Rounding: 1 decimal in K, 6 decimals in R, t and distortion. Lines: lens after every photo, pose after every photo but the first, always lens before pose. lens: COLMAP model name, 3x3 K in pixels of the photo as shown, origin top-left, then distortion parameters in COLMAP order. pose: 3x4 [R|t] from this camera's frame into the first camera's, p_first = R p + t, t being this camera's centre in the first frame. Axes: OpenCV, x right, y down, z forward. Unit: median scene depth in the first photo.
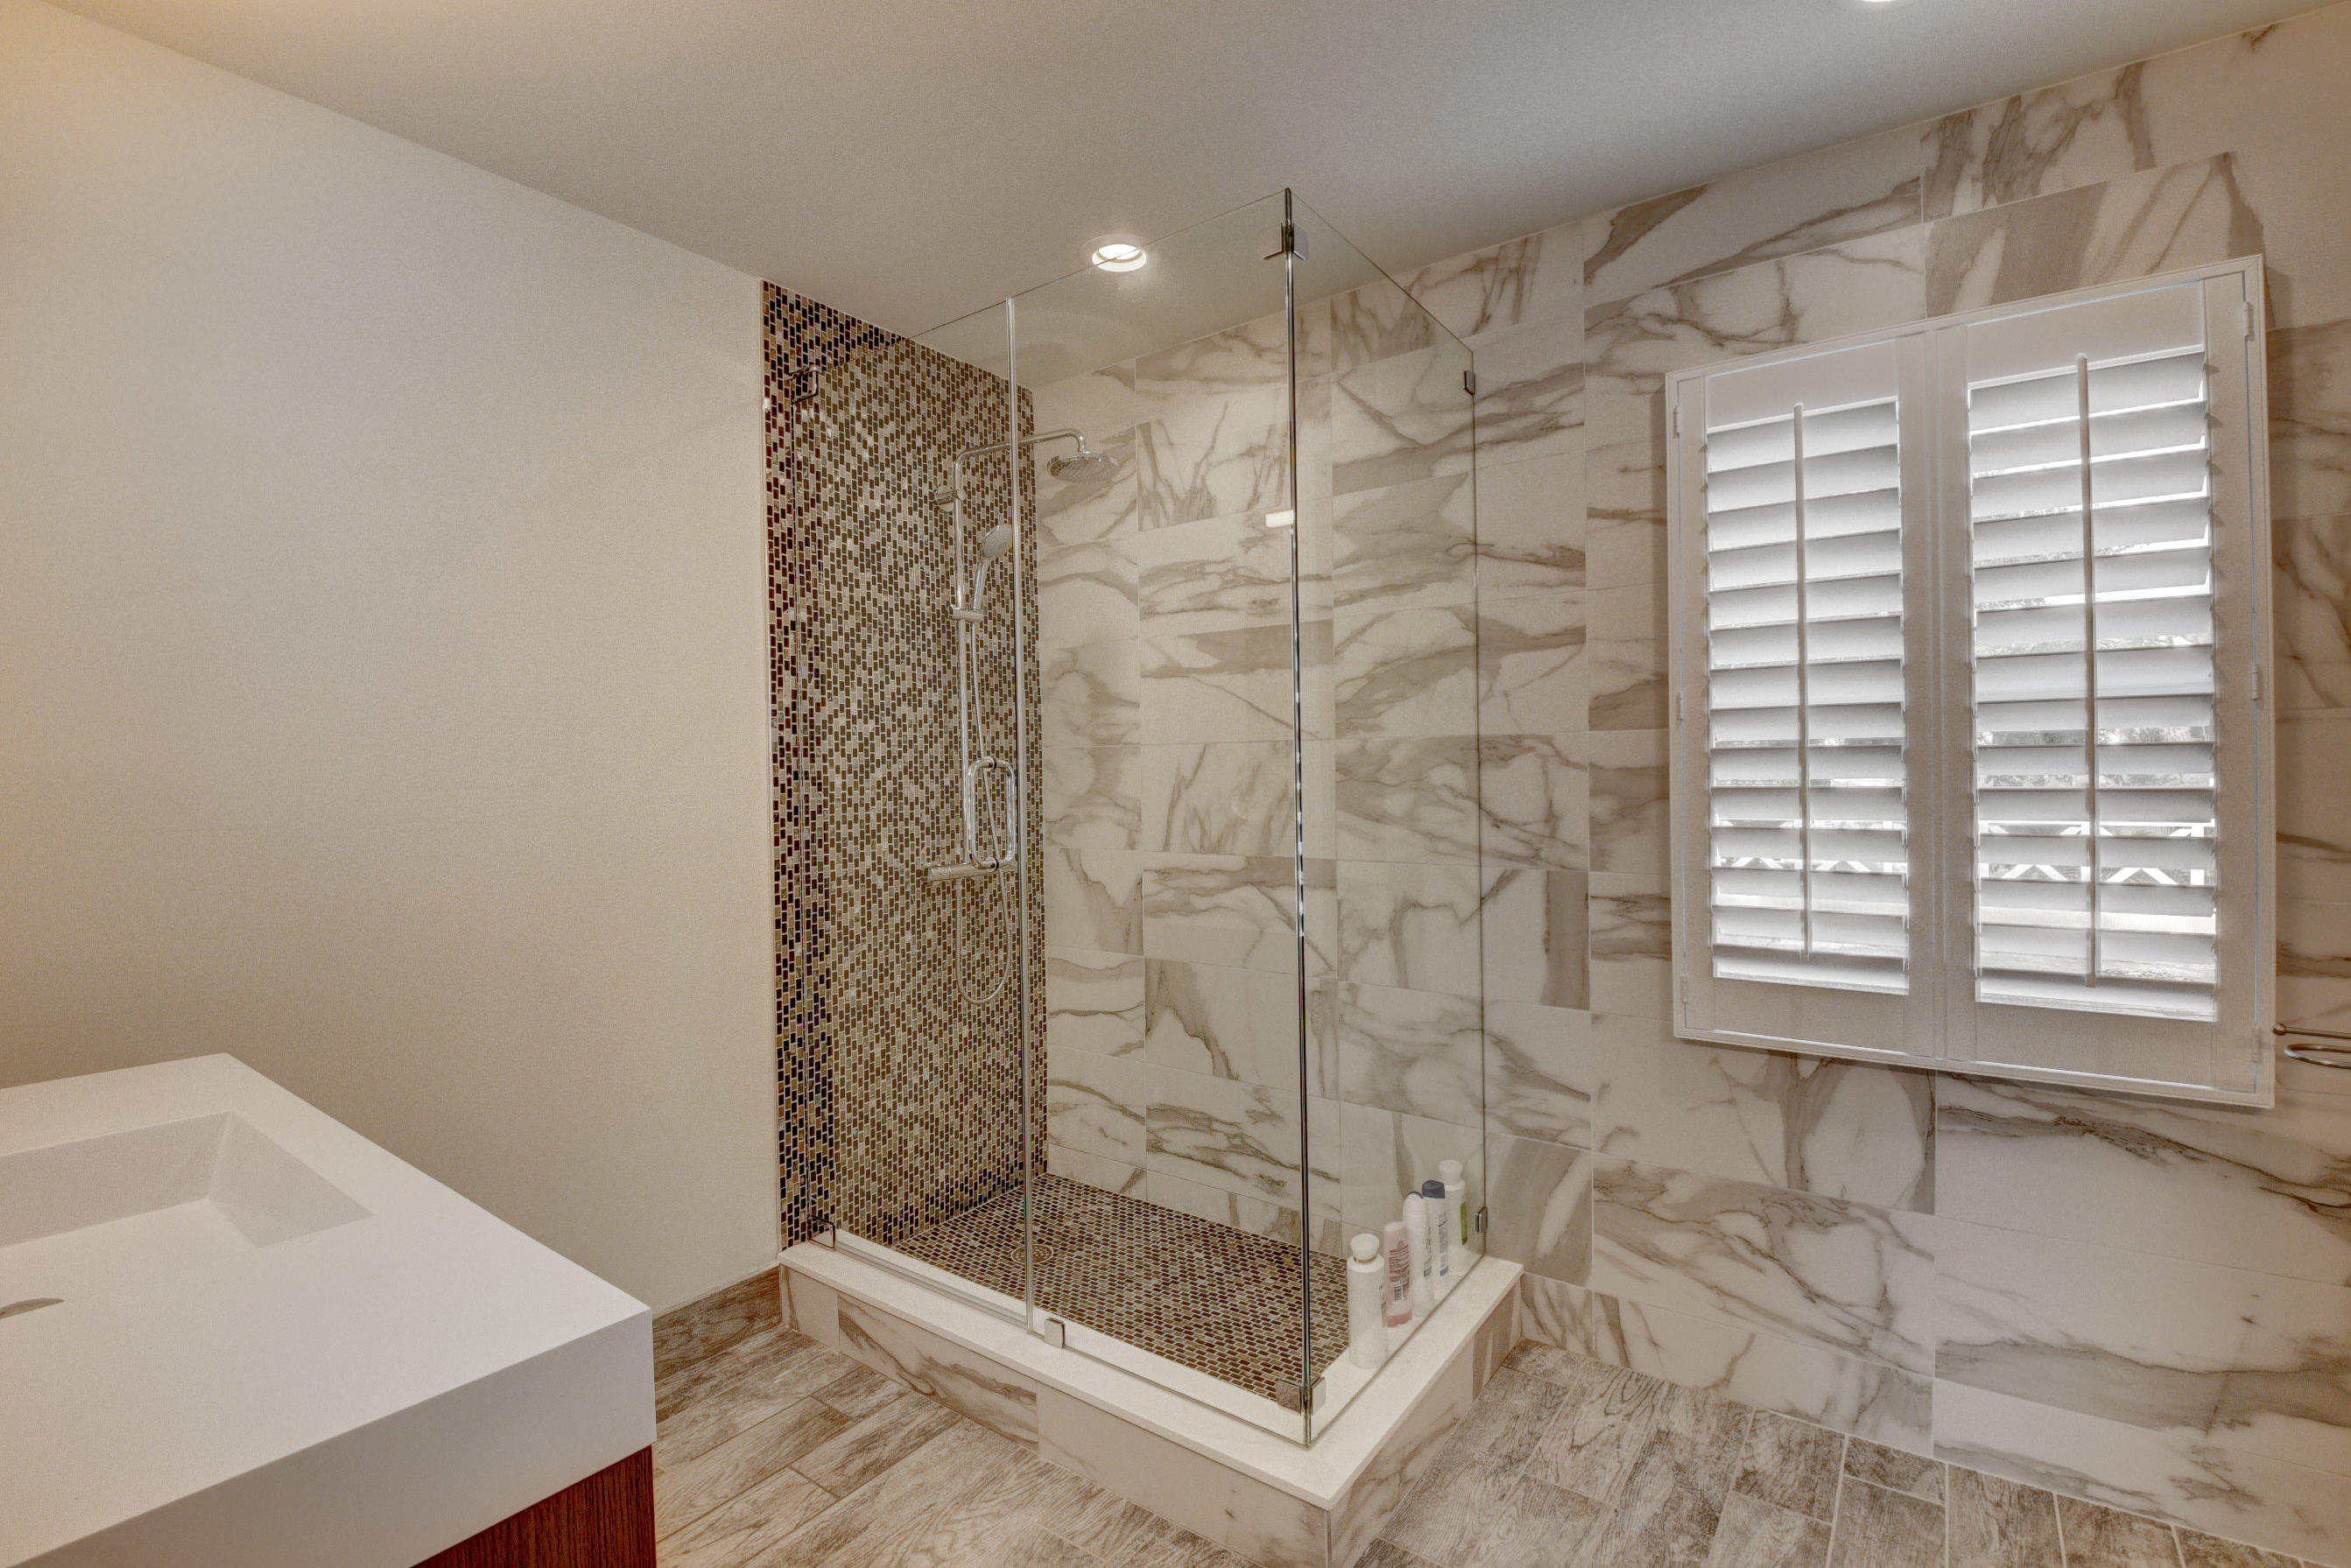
lens RADIAL K [[1028.6, 0, 1172.7], [0, 1028.6, 782.5], [0, 0, 1]] dist [-0.006627, -0.009605]
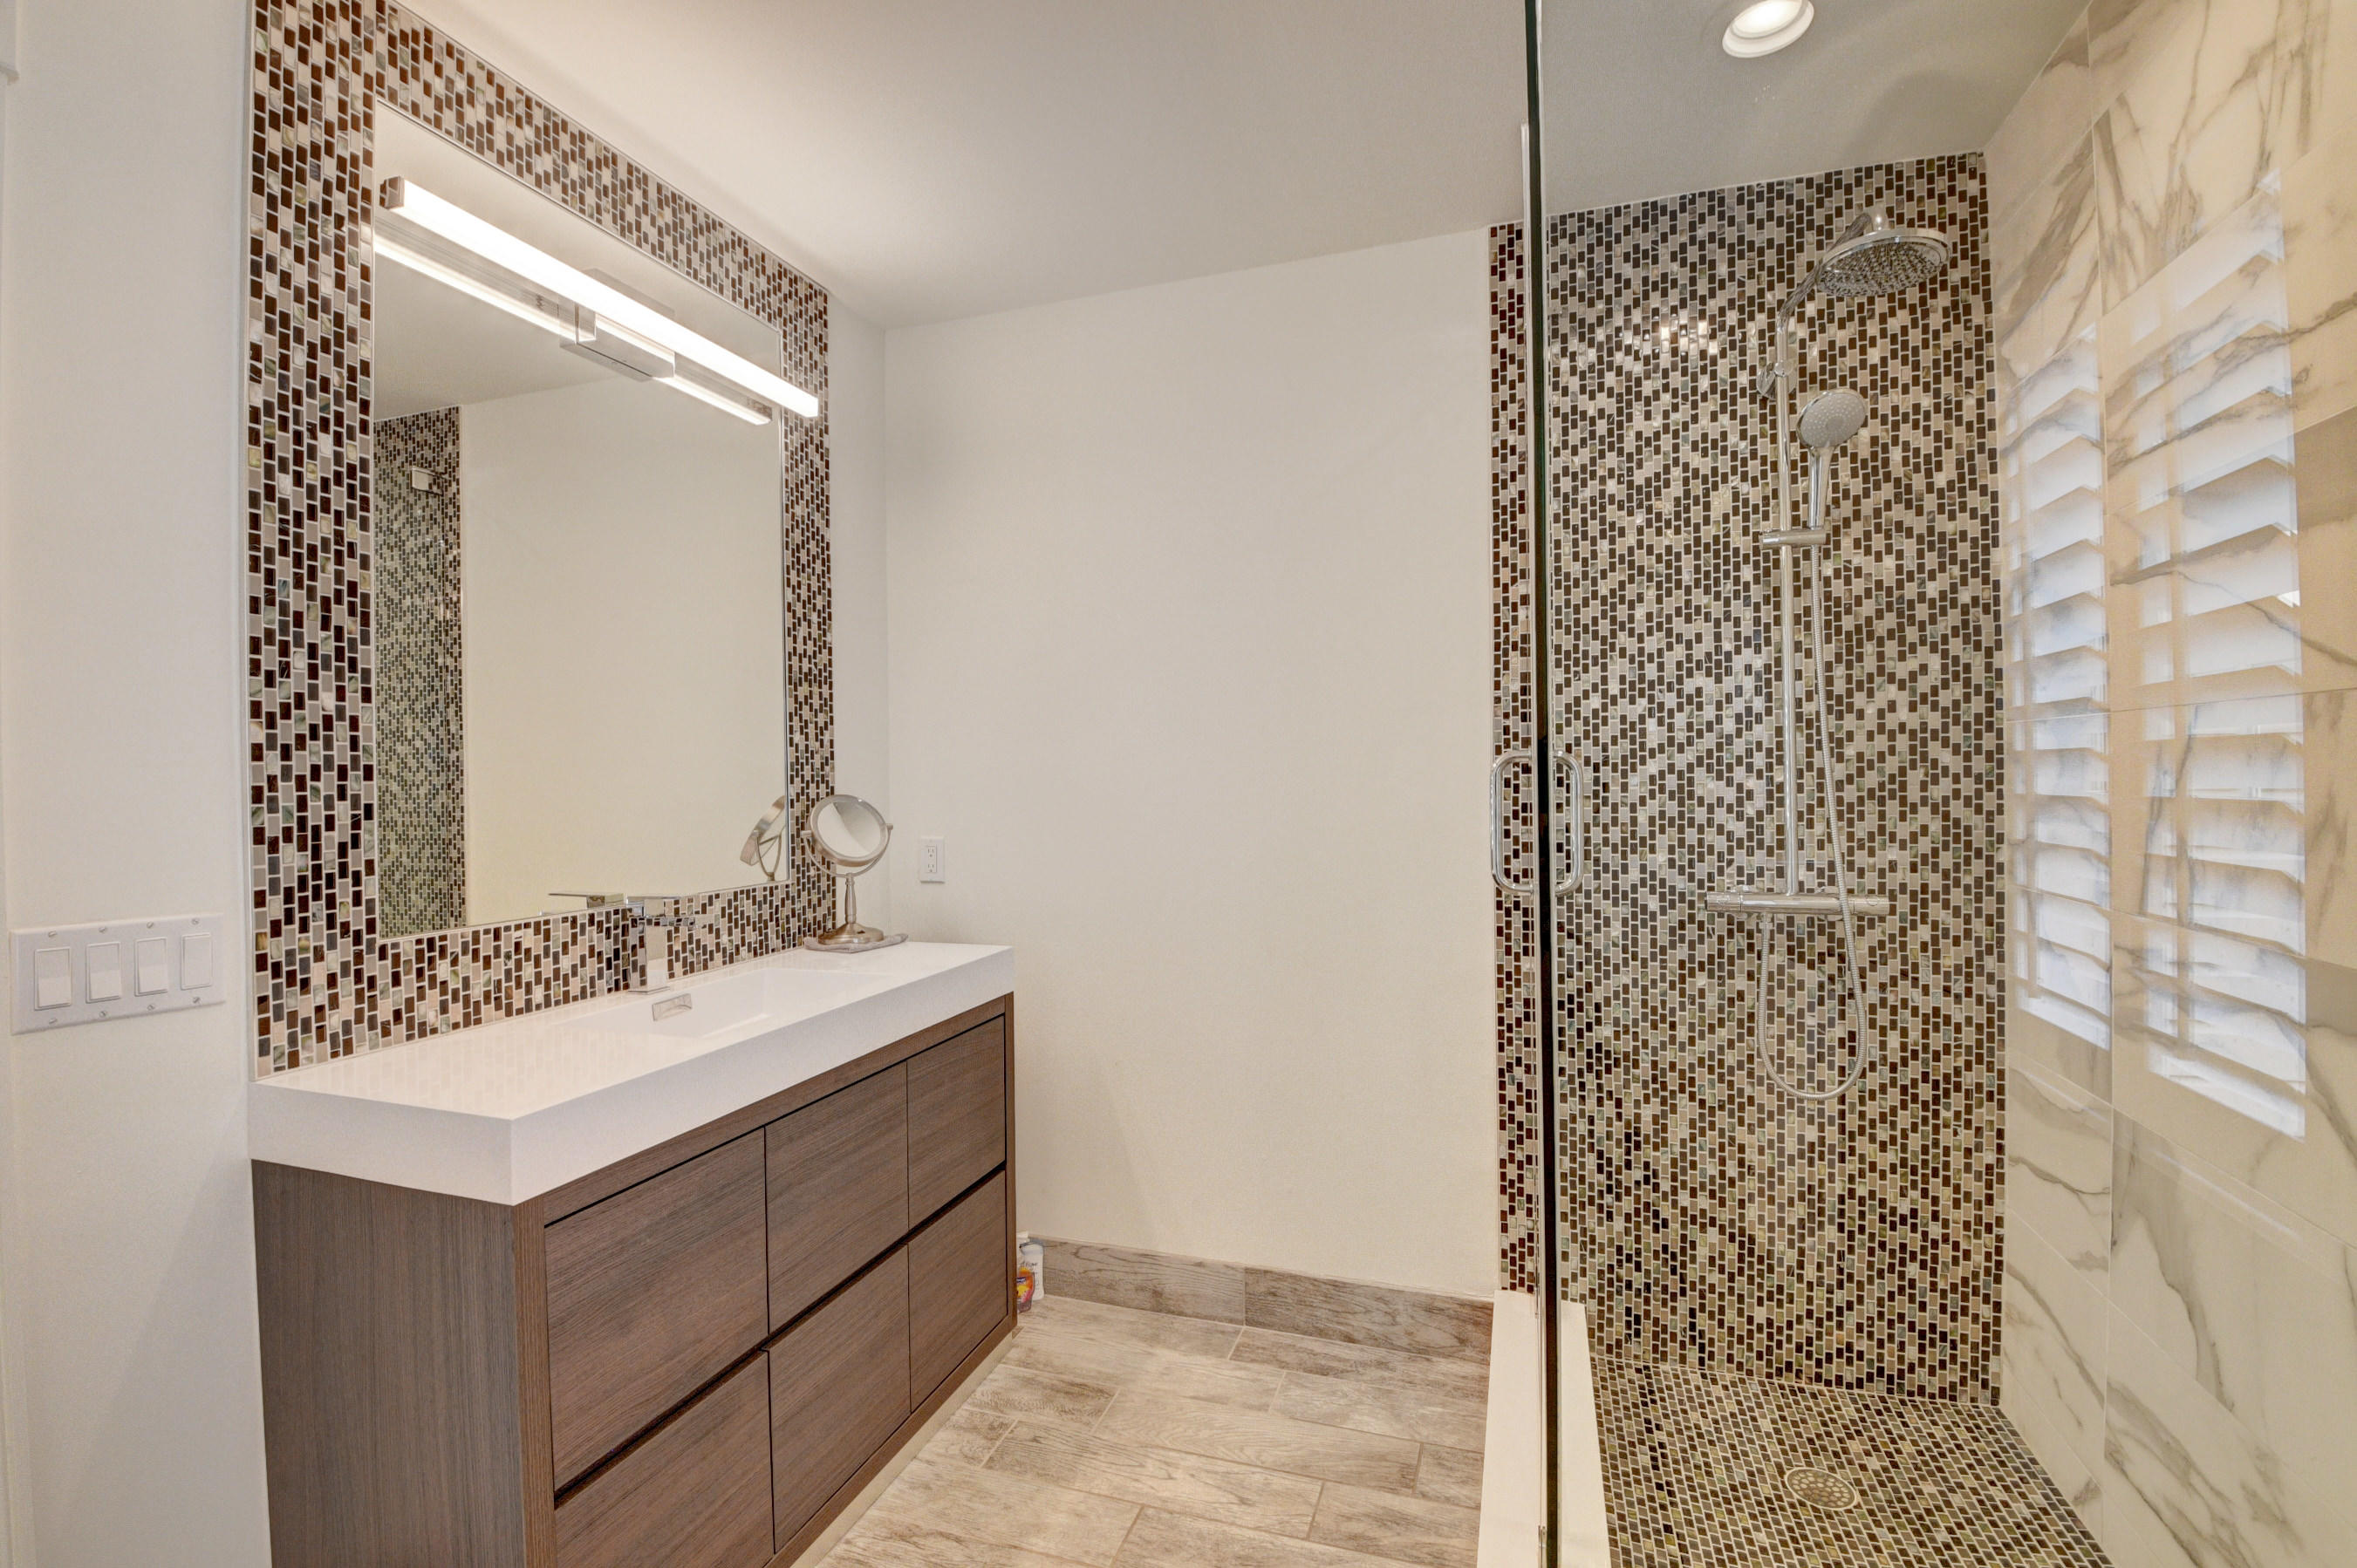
lens RADIAL K [[1031.1, 0, 1173.6], [0, 1031.1, 778.7], [0, 0, 1]] dist [-0.006627, -0.009605]
pose [[0.299188, 0.016696, -0.954048, 0.363405], [-0.000516, 0.999850, 0.017335, -0.012459], [0.954194, -0.004694, 0.299151, 0.413493]]
